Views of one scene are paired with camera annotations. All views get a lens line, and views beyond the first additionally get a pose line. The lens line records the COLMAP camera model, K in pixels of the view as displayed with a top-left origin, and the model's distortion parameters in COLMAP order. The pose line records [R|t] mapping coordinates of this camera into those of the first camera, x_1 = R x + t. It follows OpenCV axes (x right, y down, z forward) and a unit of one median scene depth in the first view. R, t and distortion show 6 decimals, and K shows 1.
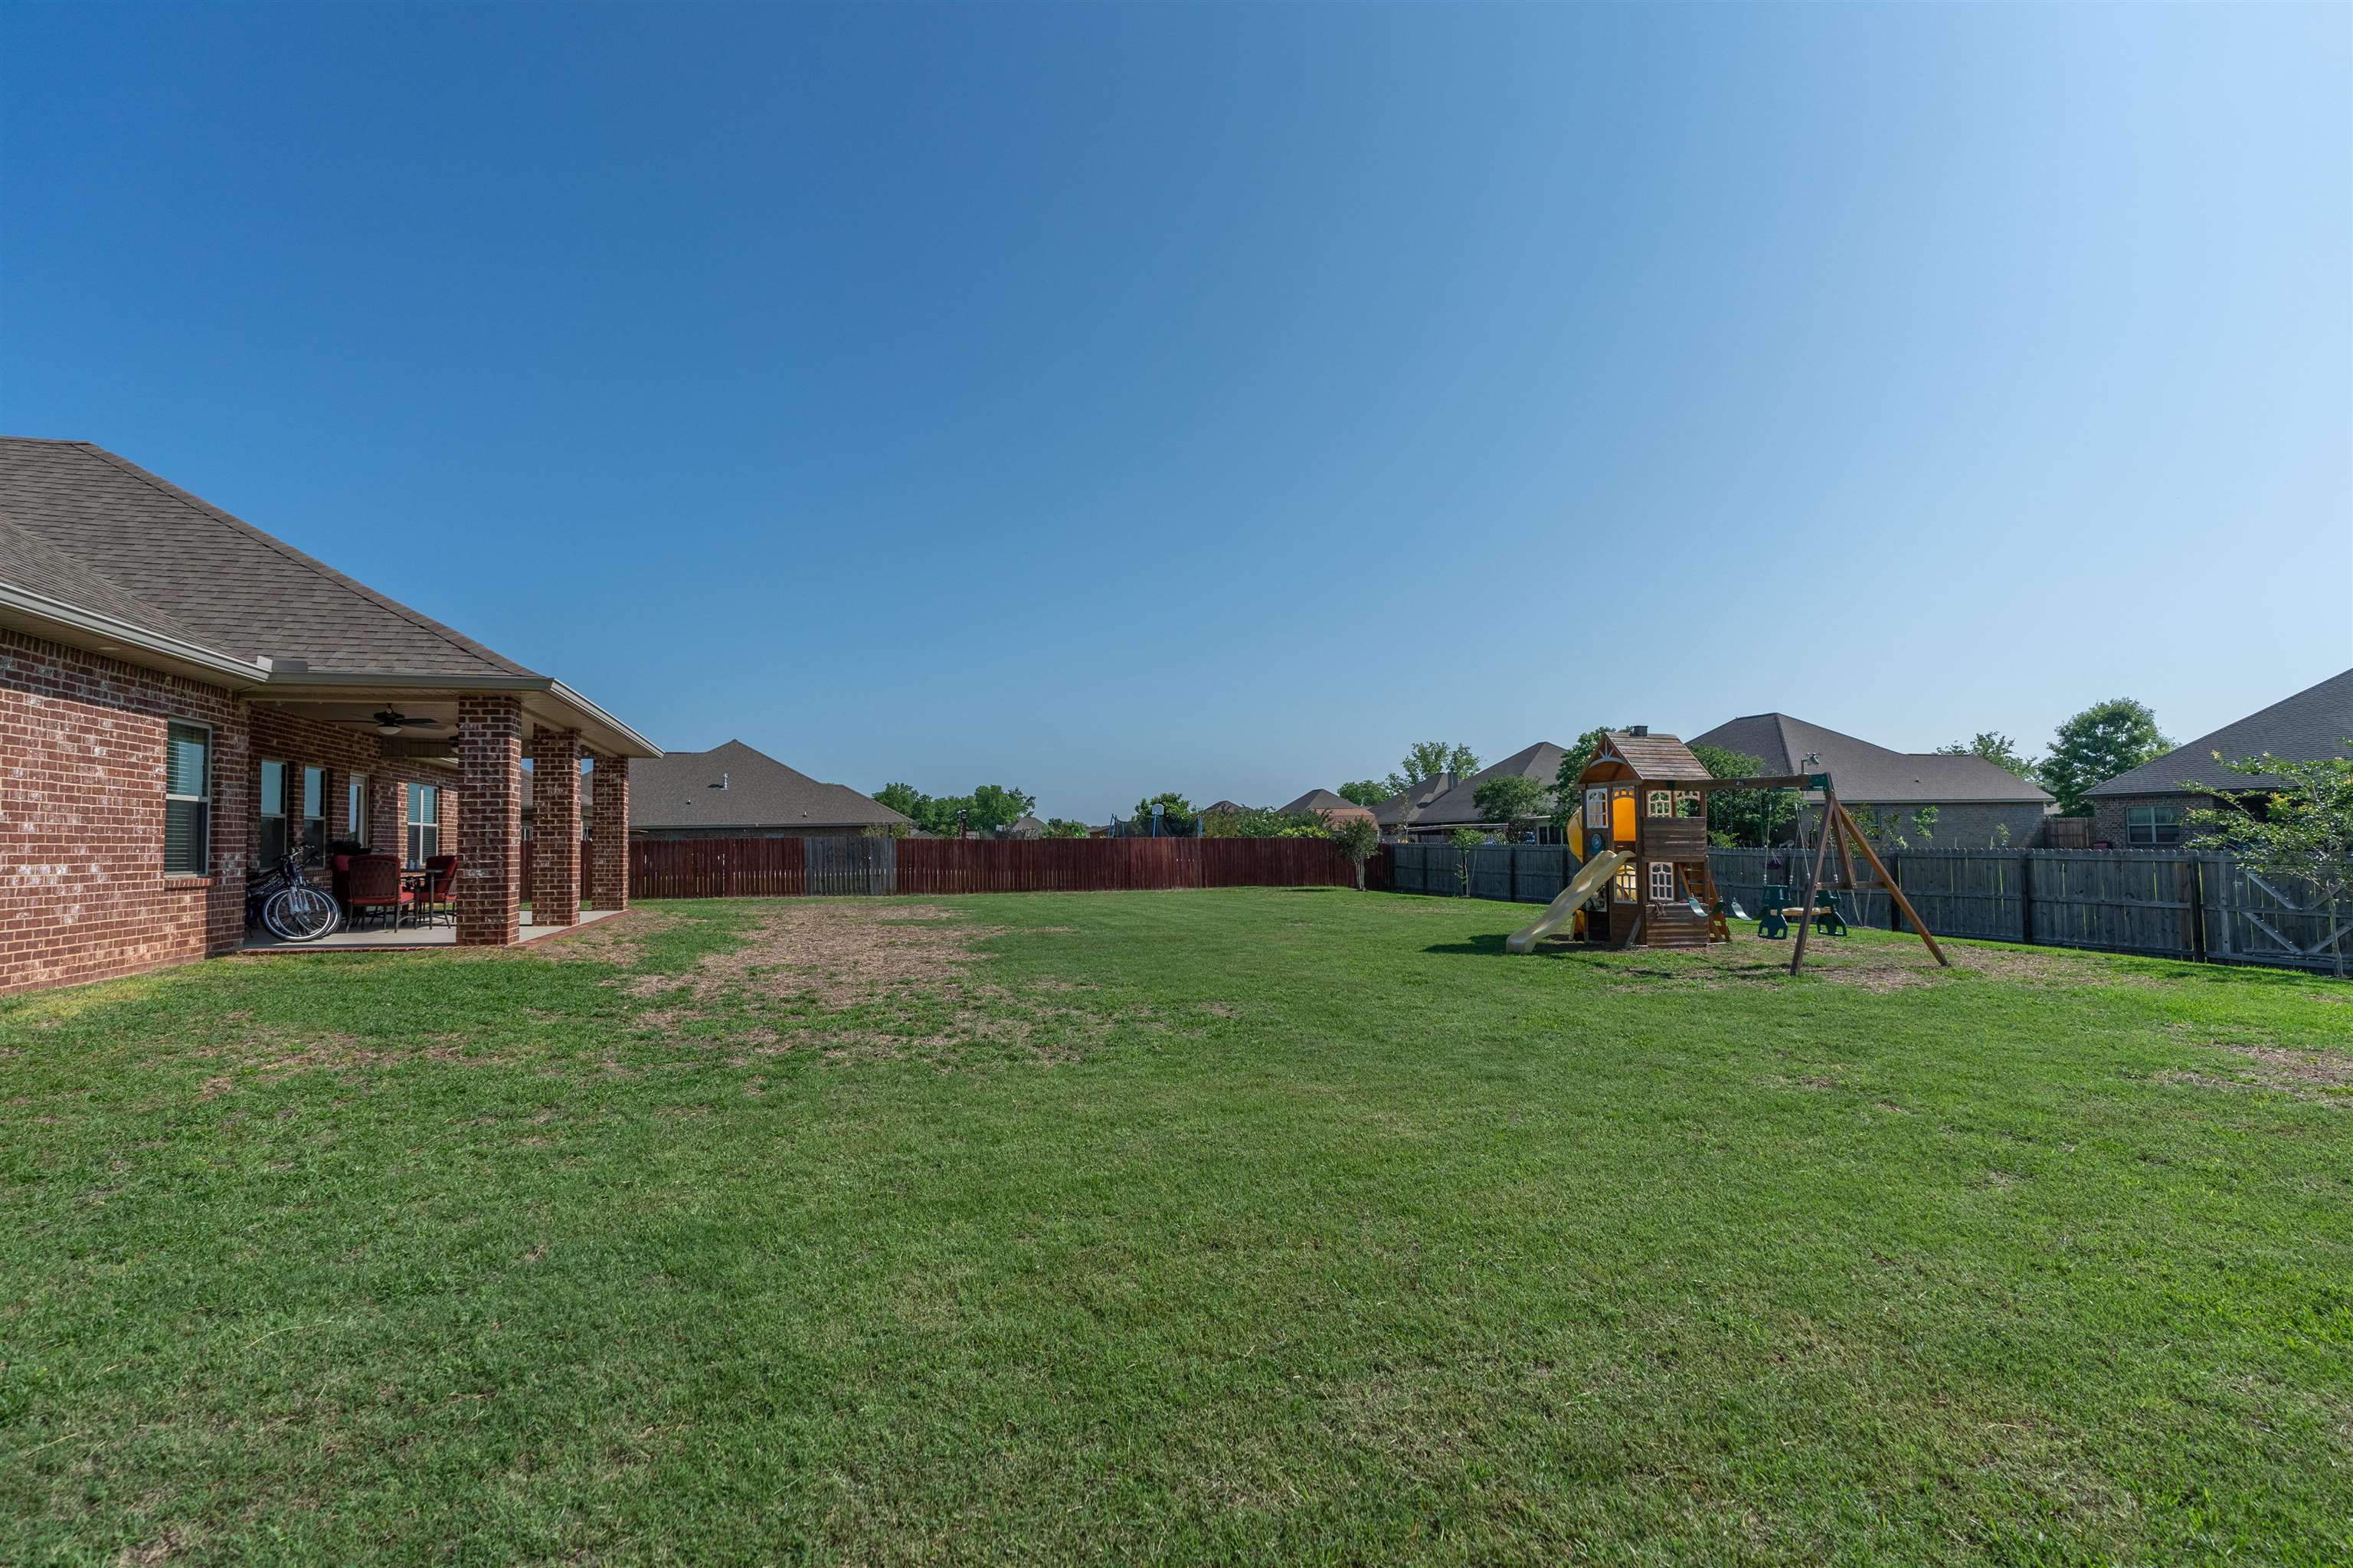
lens RADIAL K [[1071.1, 0, 1178.9], [0, 1071.1, 790.4], [0, 0, 1]] dist [0.005172, 0.001670]
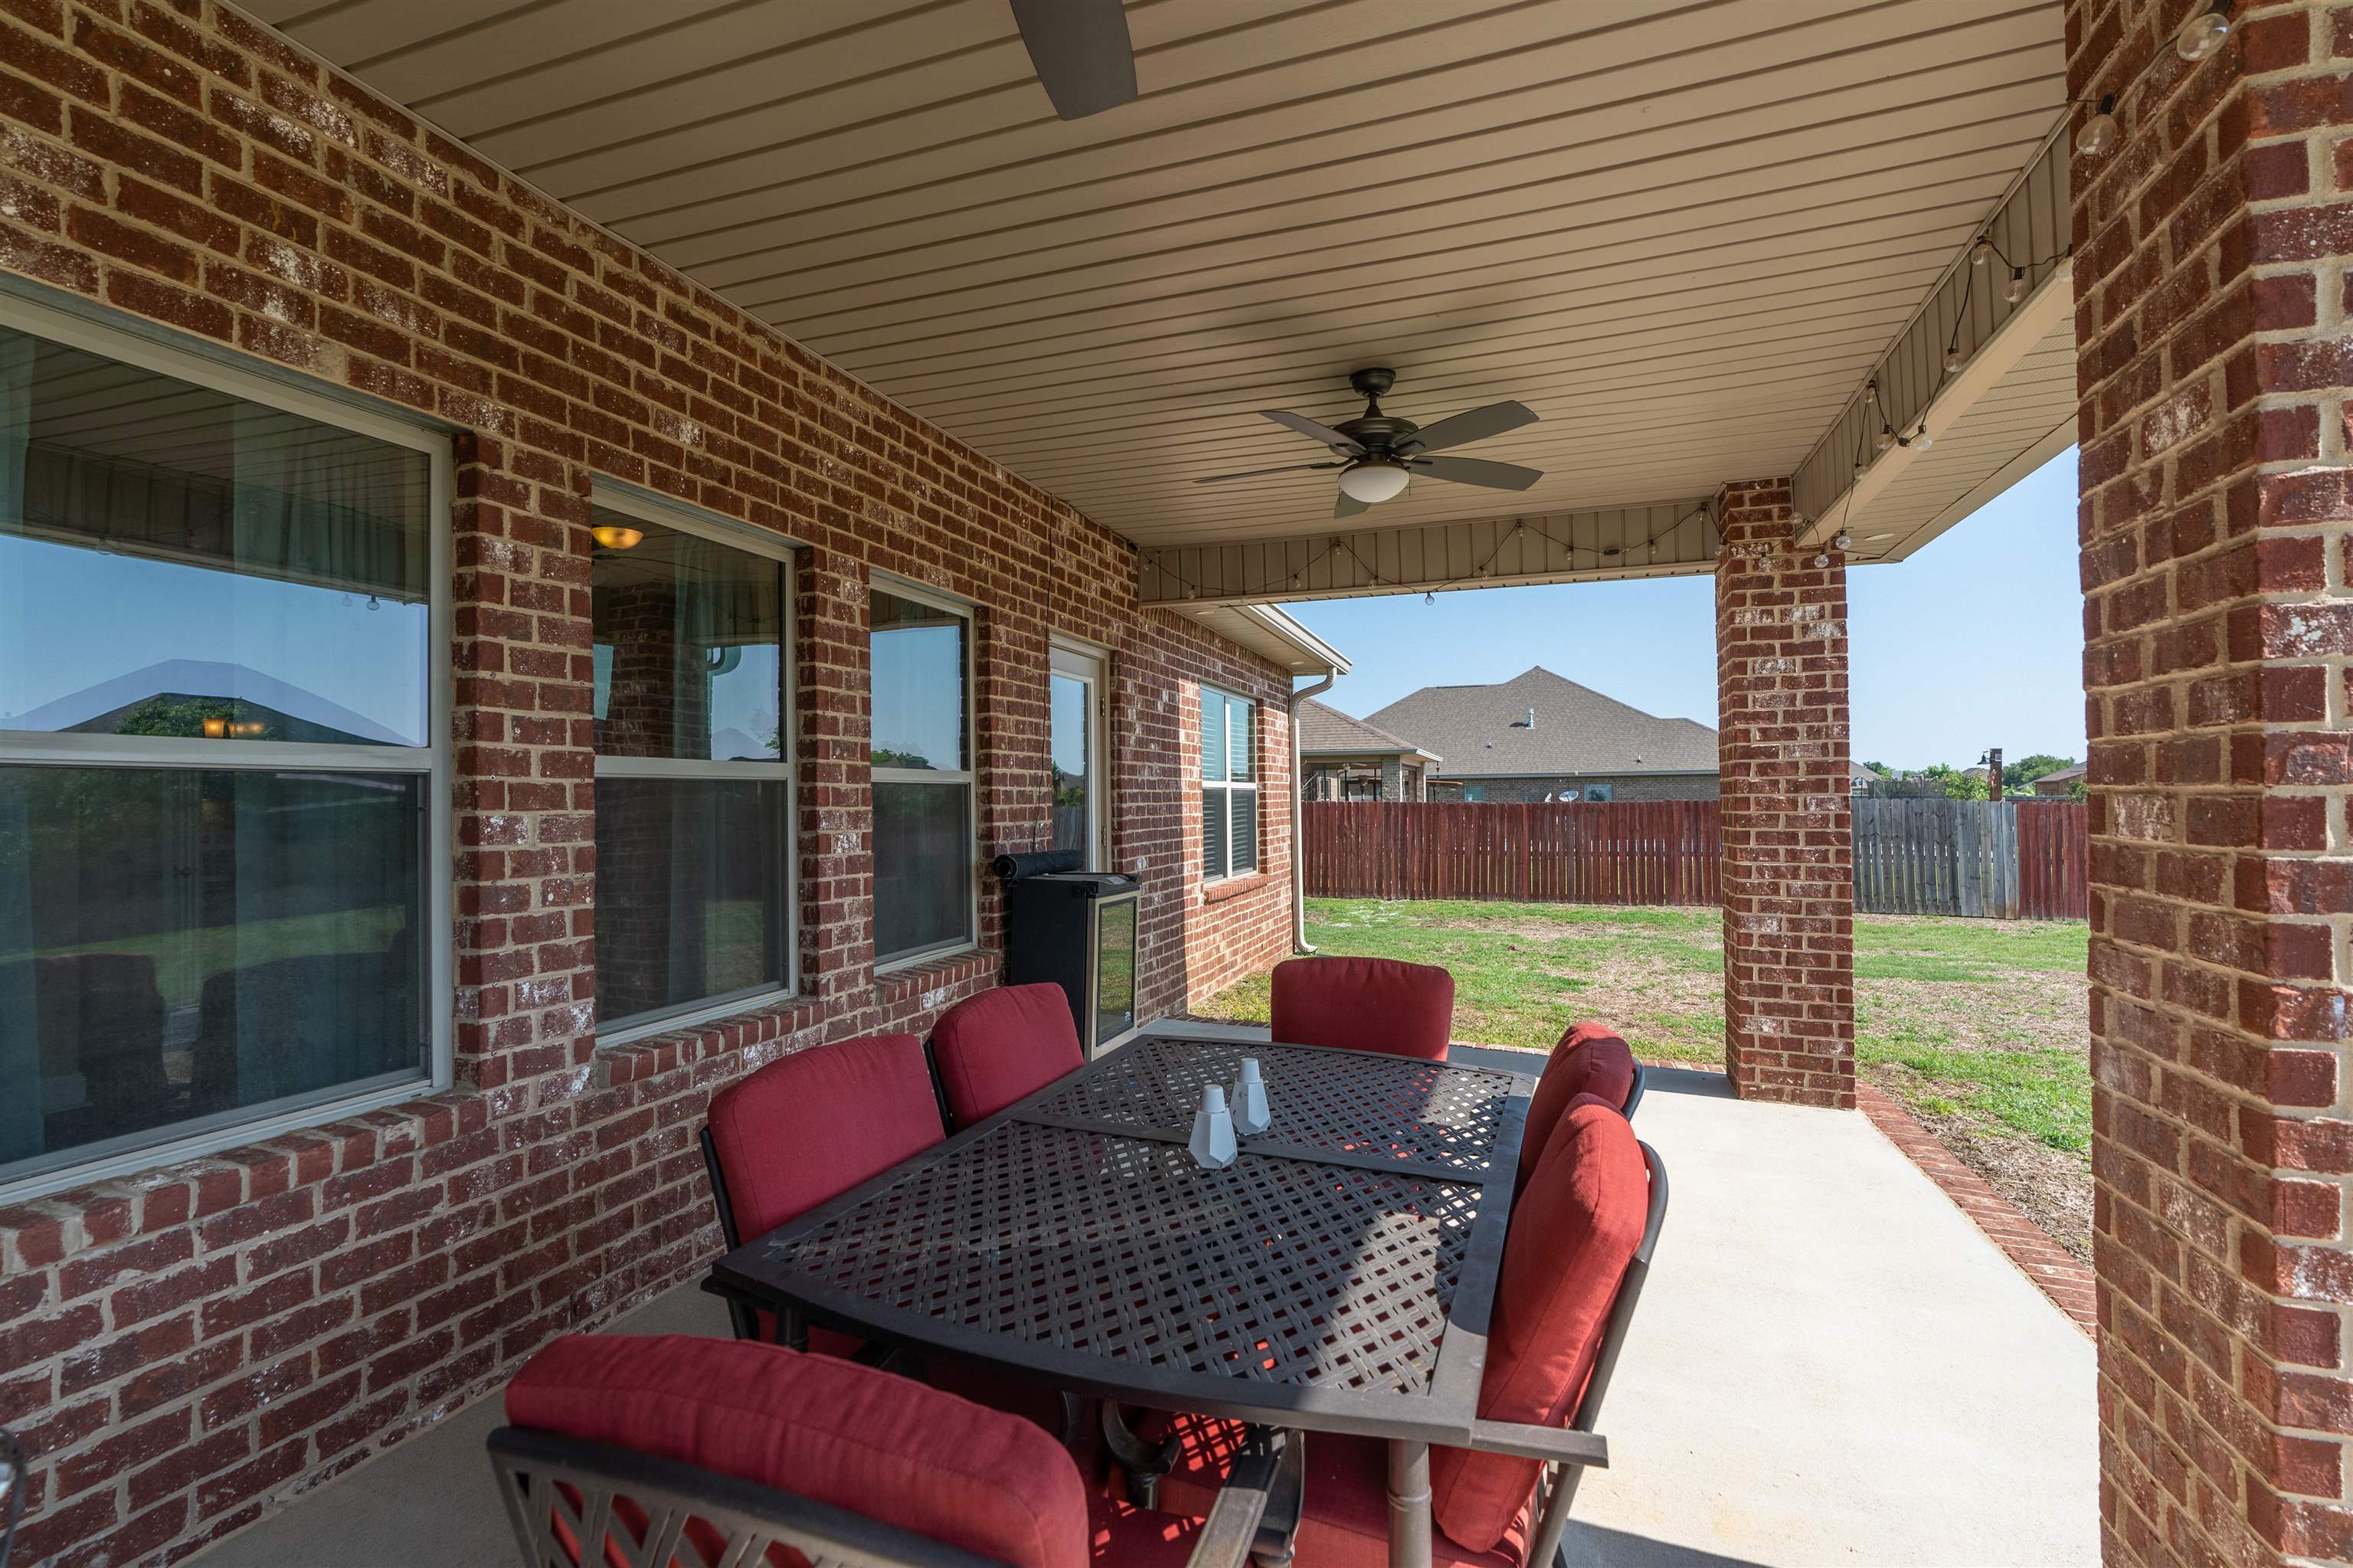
lens RADIAL K [[1110.0, 0, 1168.2], [0, 1110.0, 784.1], [0, 0, 1]] dist [0.001997, 0.000200]
pose [[0.790692, 0.000622, -0.612214, -0.465221], [0.026354, 0.999038, 0.035052, 0.015476], [0.611647, -0.043850, 0.789915, 0.652881]]
